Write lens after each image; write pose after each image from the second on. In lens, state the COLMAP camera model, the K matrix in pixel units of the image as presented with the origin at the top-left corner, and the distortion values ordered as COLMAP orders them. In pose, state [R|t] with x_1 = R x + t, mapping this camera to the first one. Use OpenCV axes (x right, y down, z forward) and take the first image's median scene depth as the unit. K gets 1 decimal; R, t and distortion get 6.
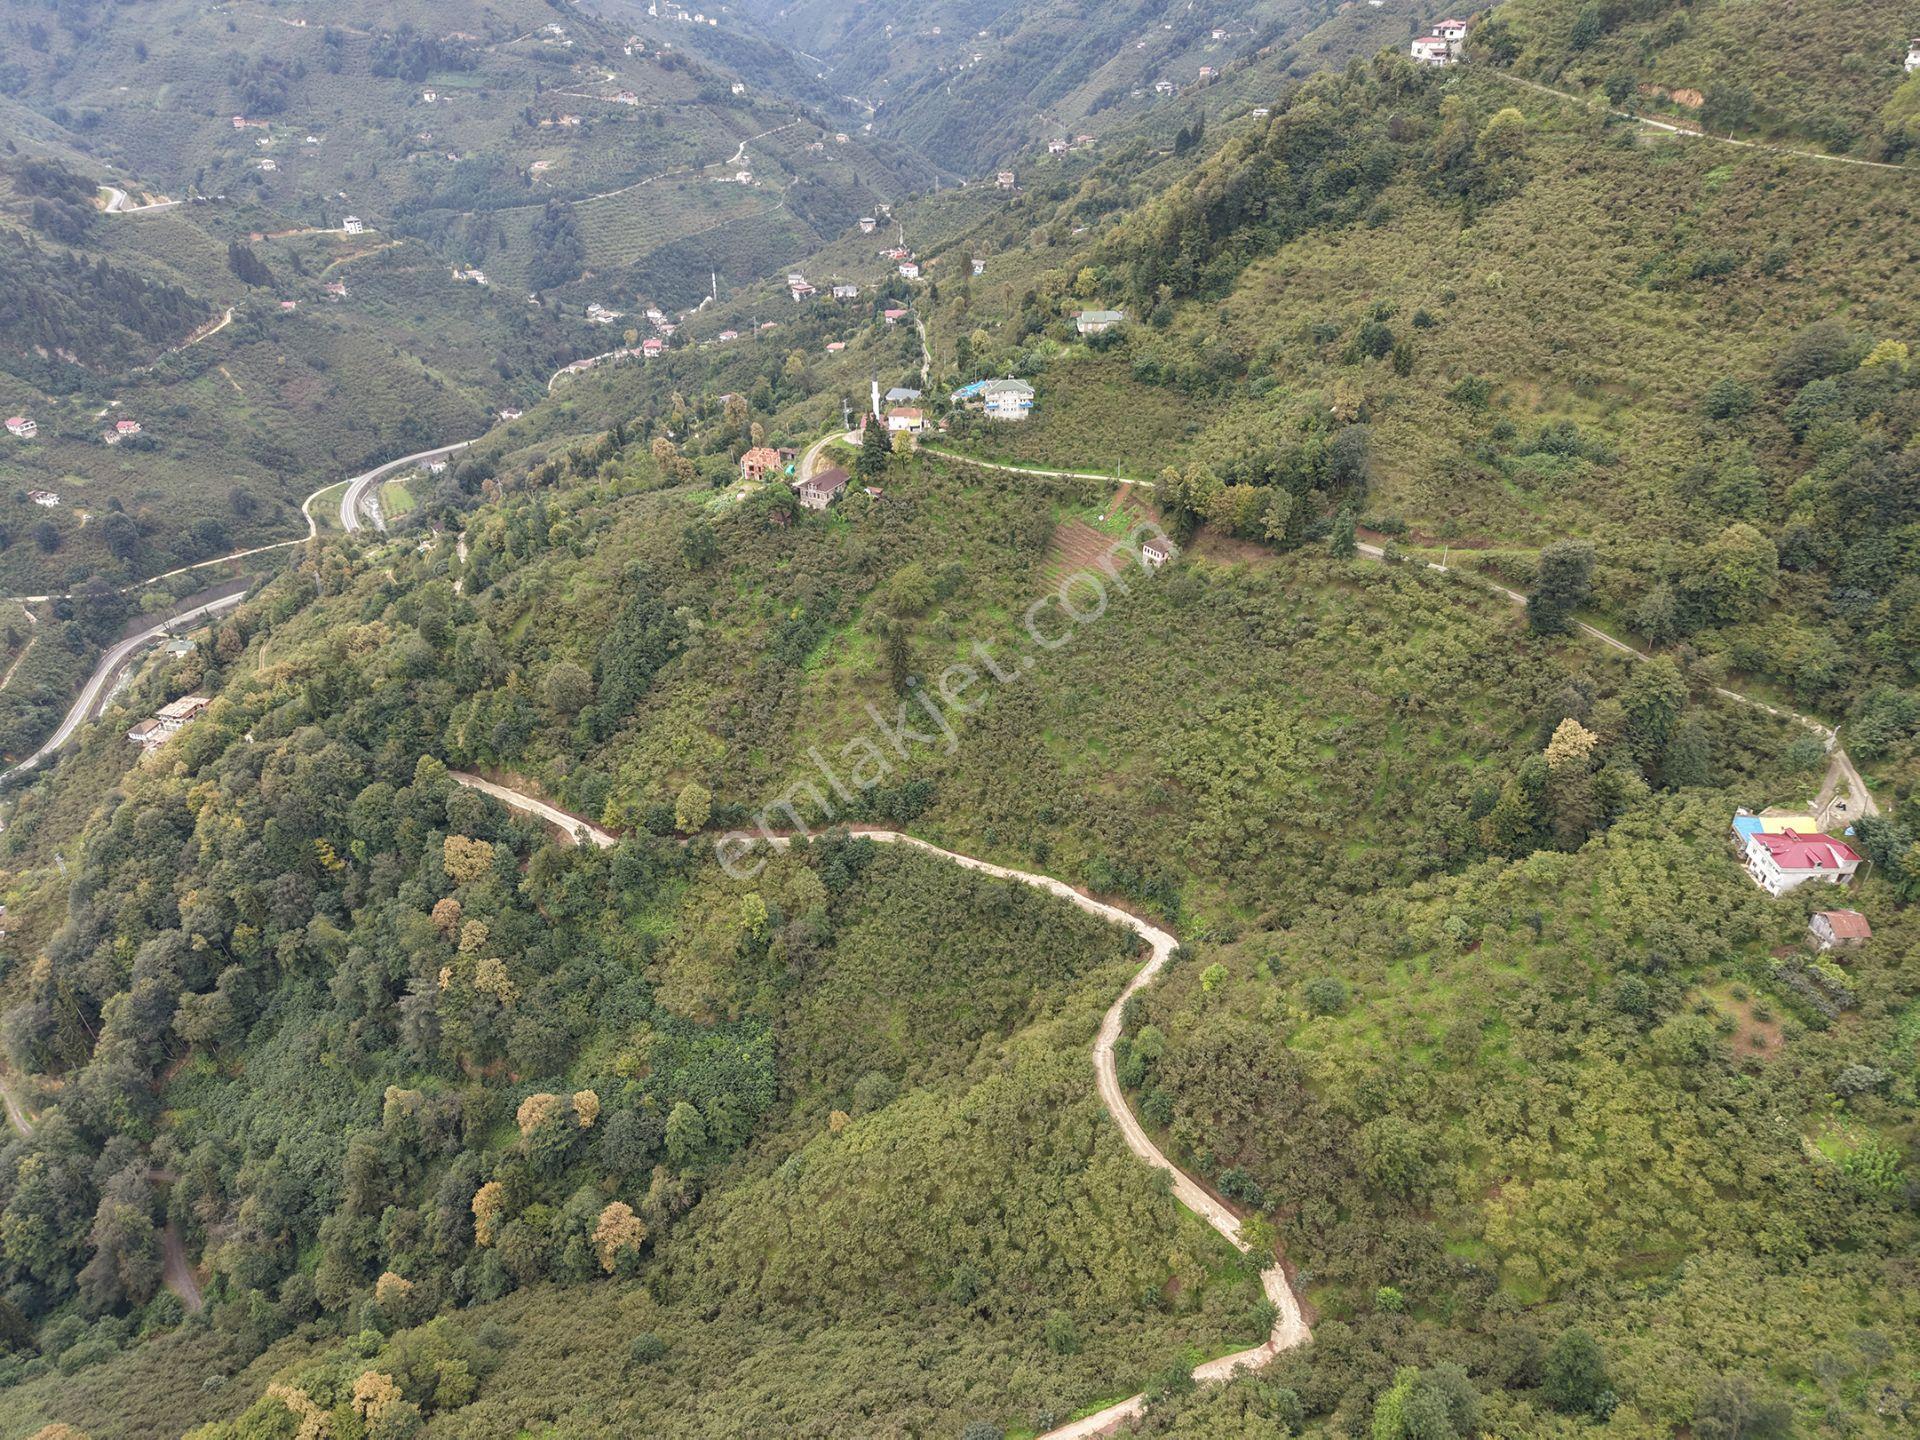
lens RADIAL K [[1283.1, 0, 960.0], [0, 1283.1, 720.0], [0, 0, 1]] dist [0.052535, -0.058442]
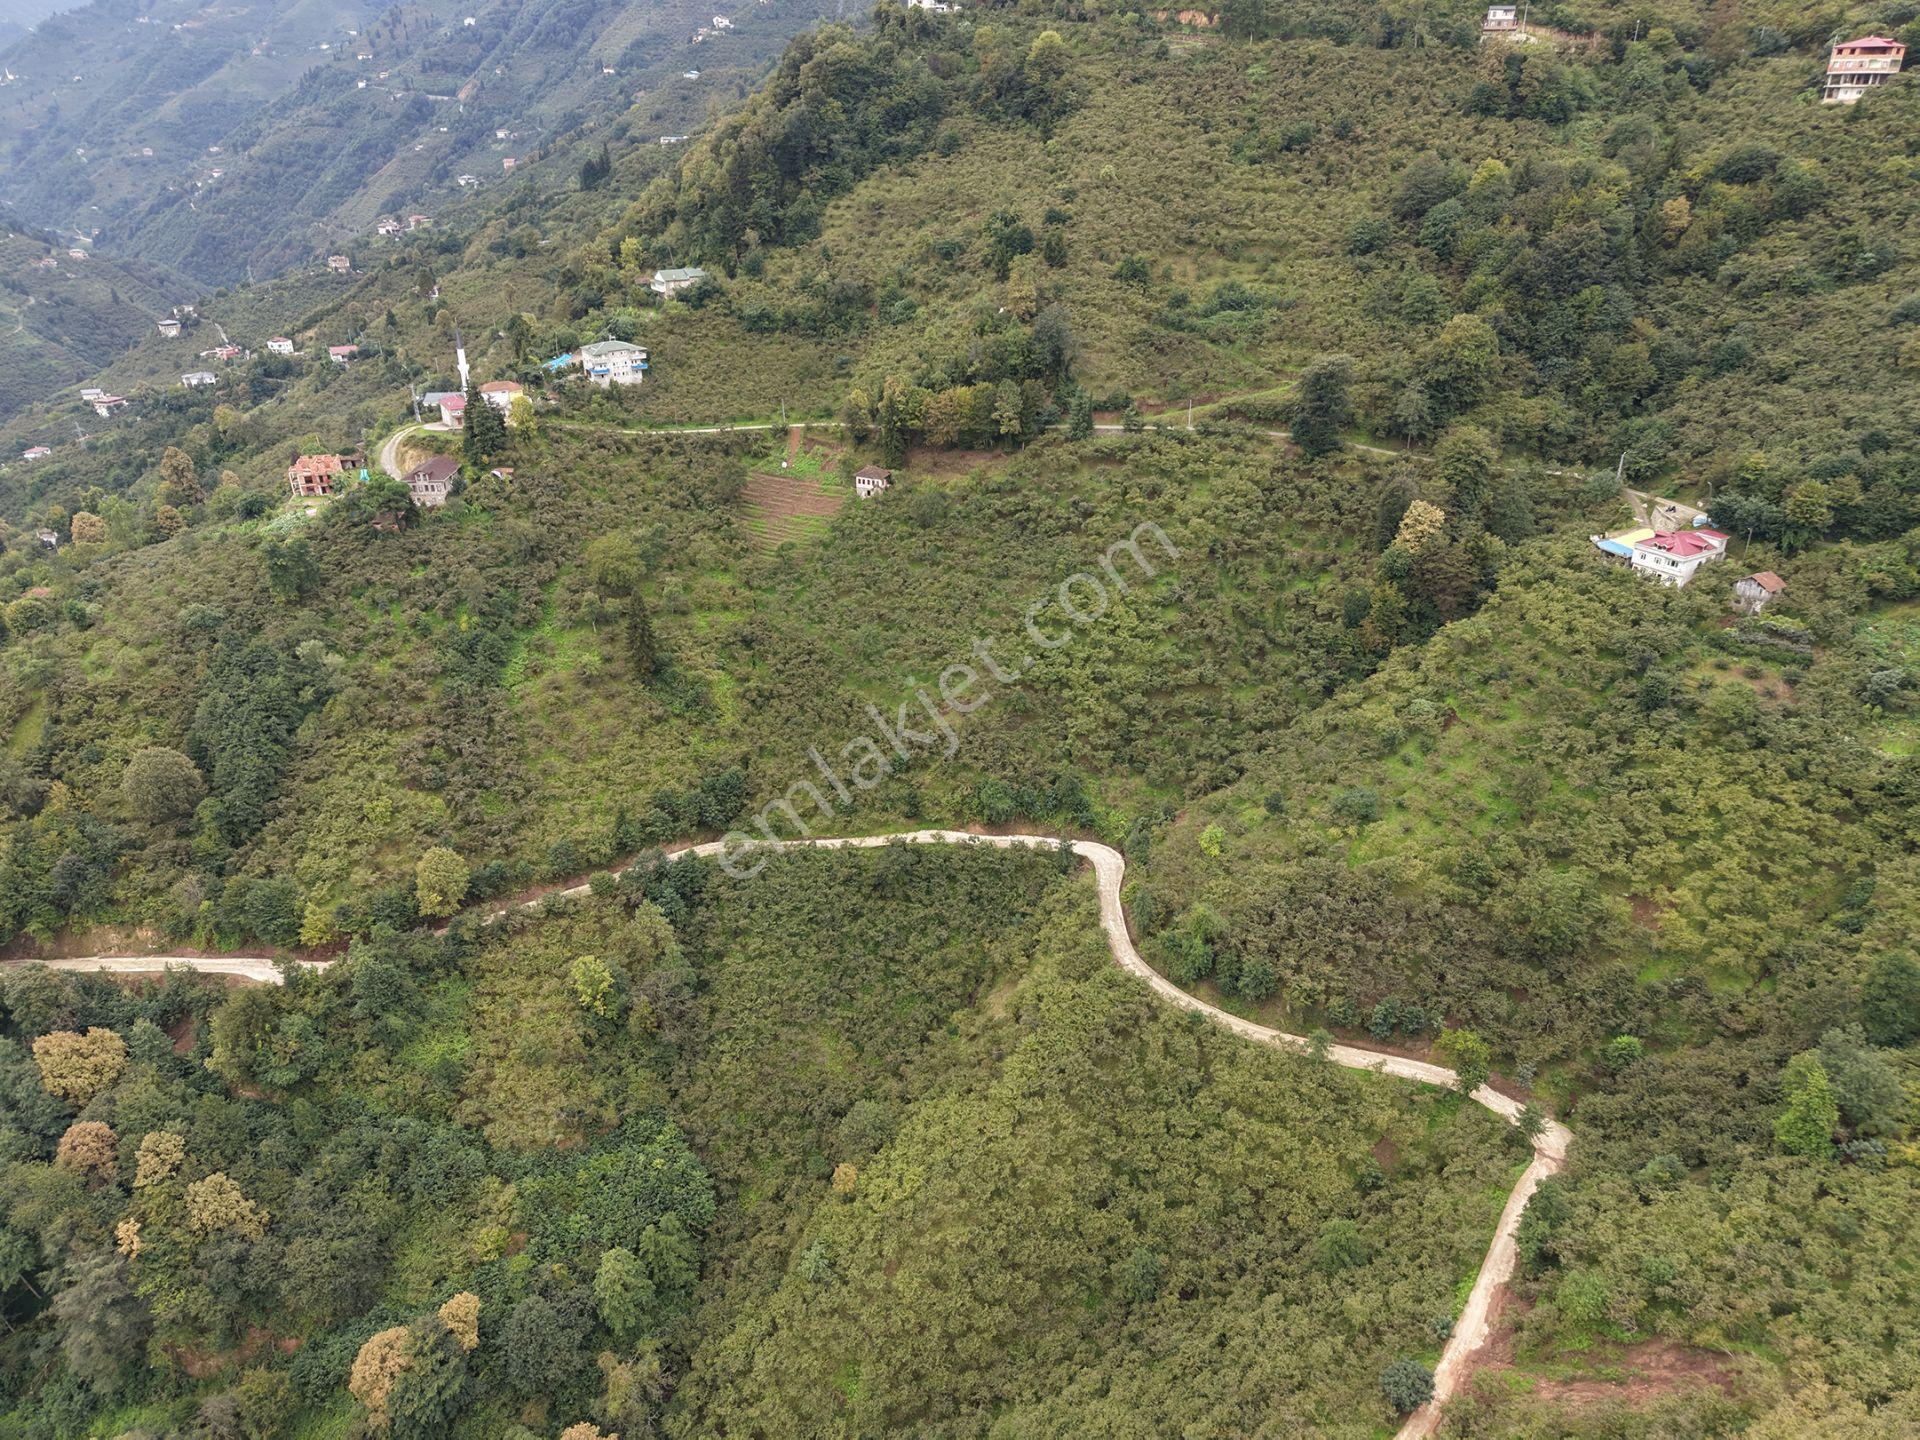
lens RADIAL K [[1289.8, 0, 960.0], [0, 1289.8, 720.0], [0, 0, 1]] dist [0.018929, -0.015069]
pose [[0.858753, -0.221550, 0.462015, -0.268330], [0.263479, 0.964278, -0.027332, 0.076925], [-0.439456, 0.145202, 0.886451, 0.222469]]
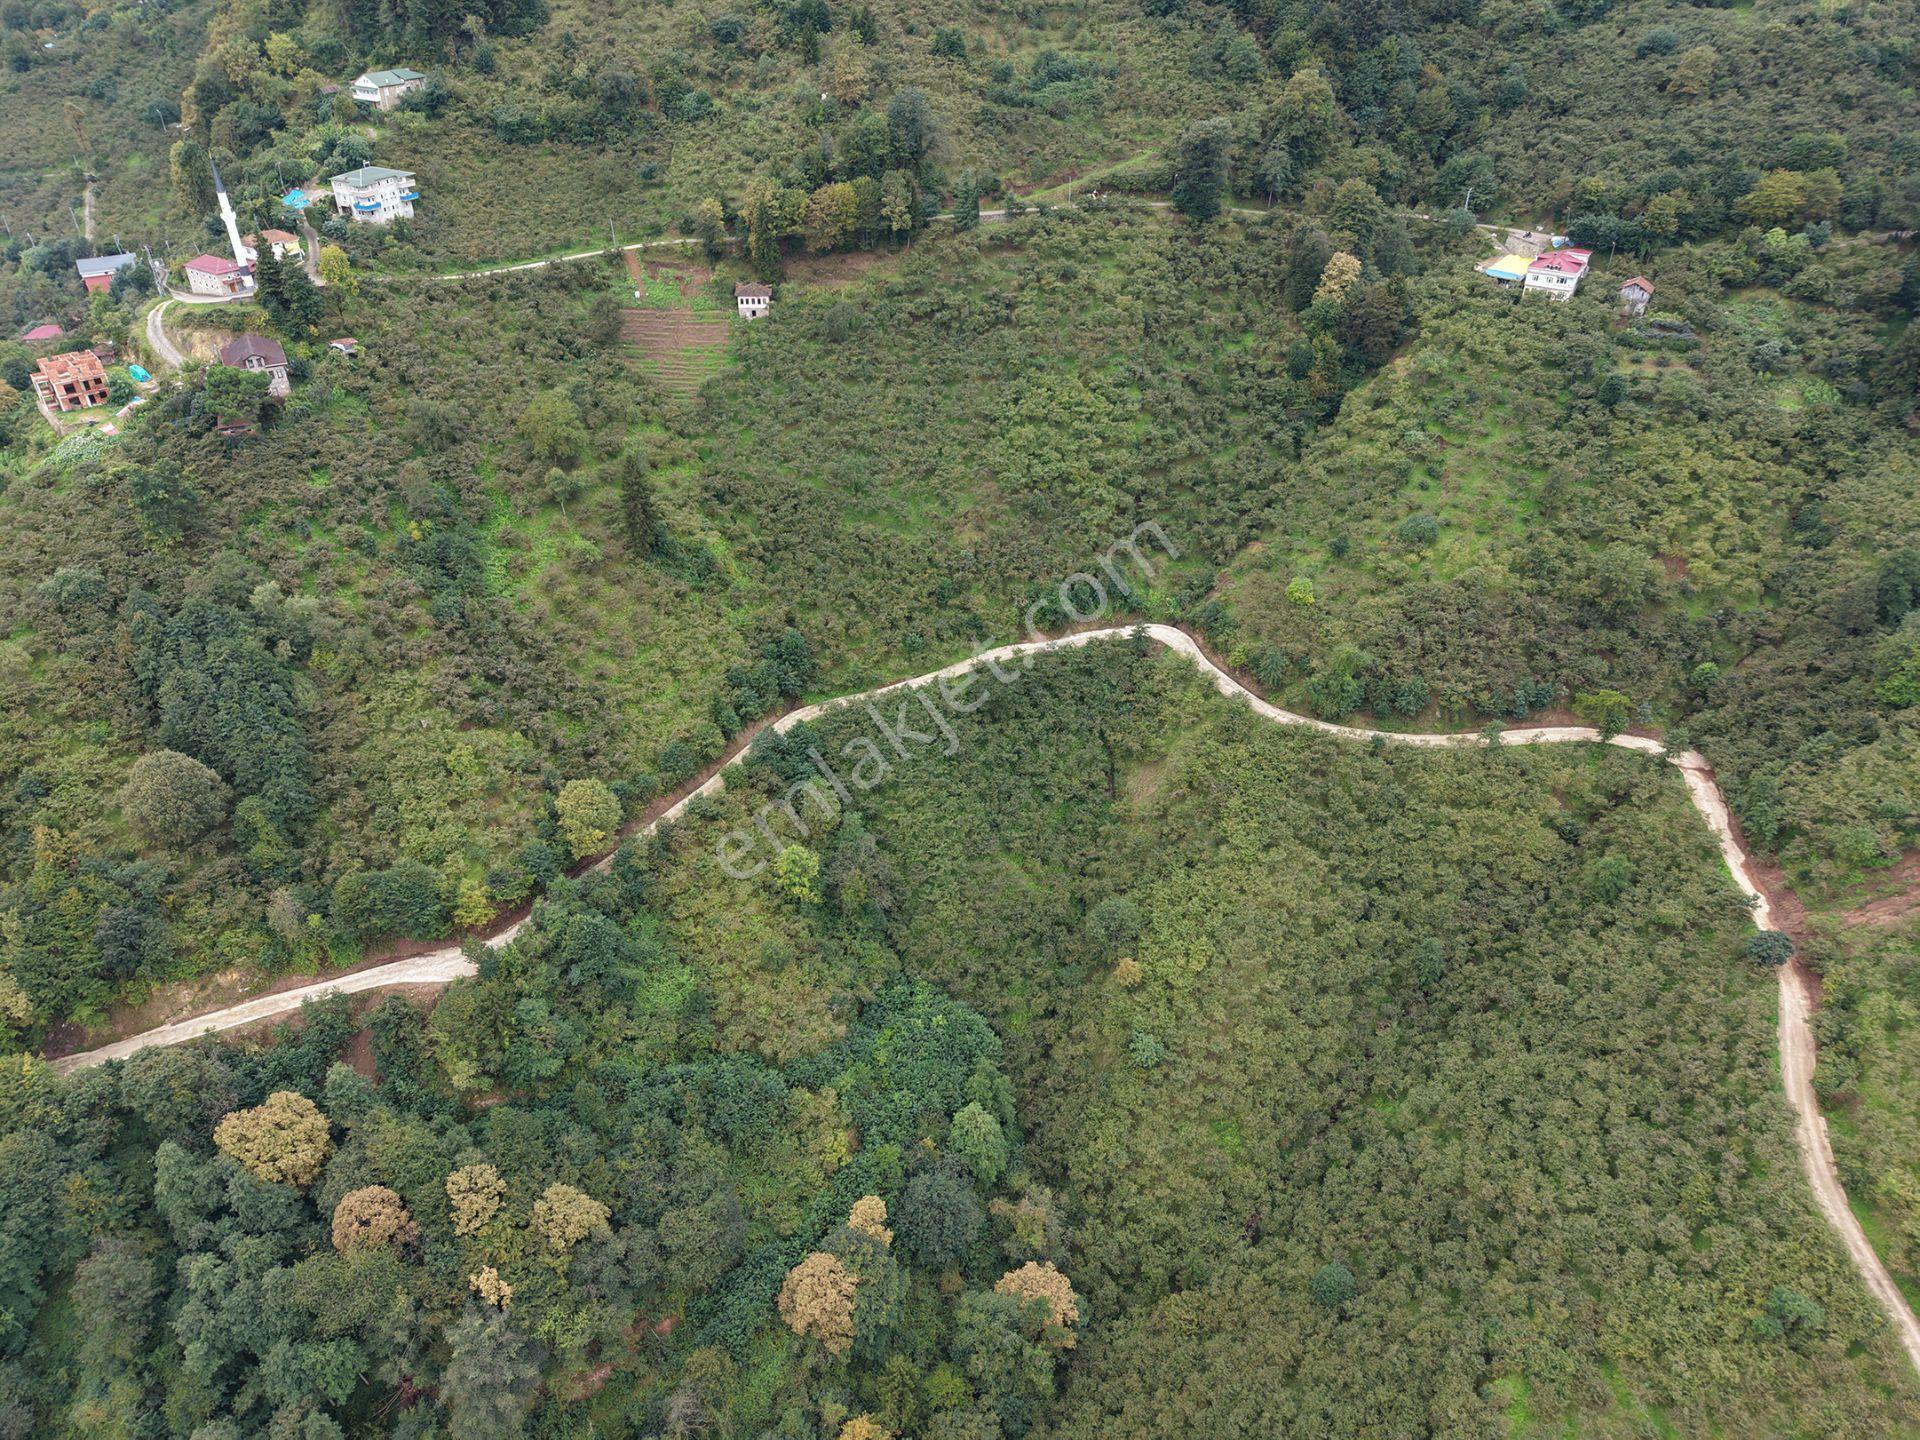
lens RADIAL K [[1289.8, 0, 960.0], [0, 1289.8, 720.0], [0, 0, 1]] dist [0.018929, -0.015069]
pose [[0.548892, -0.464176, 0.695168, -0.516352], [0.426983, 0.870657, 0.244215, -0.047572], [-0.718612, 0.162777, 0.676092, 0.430620]]
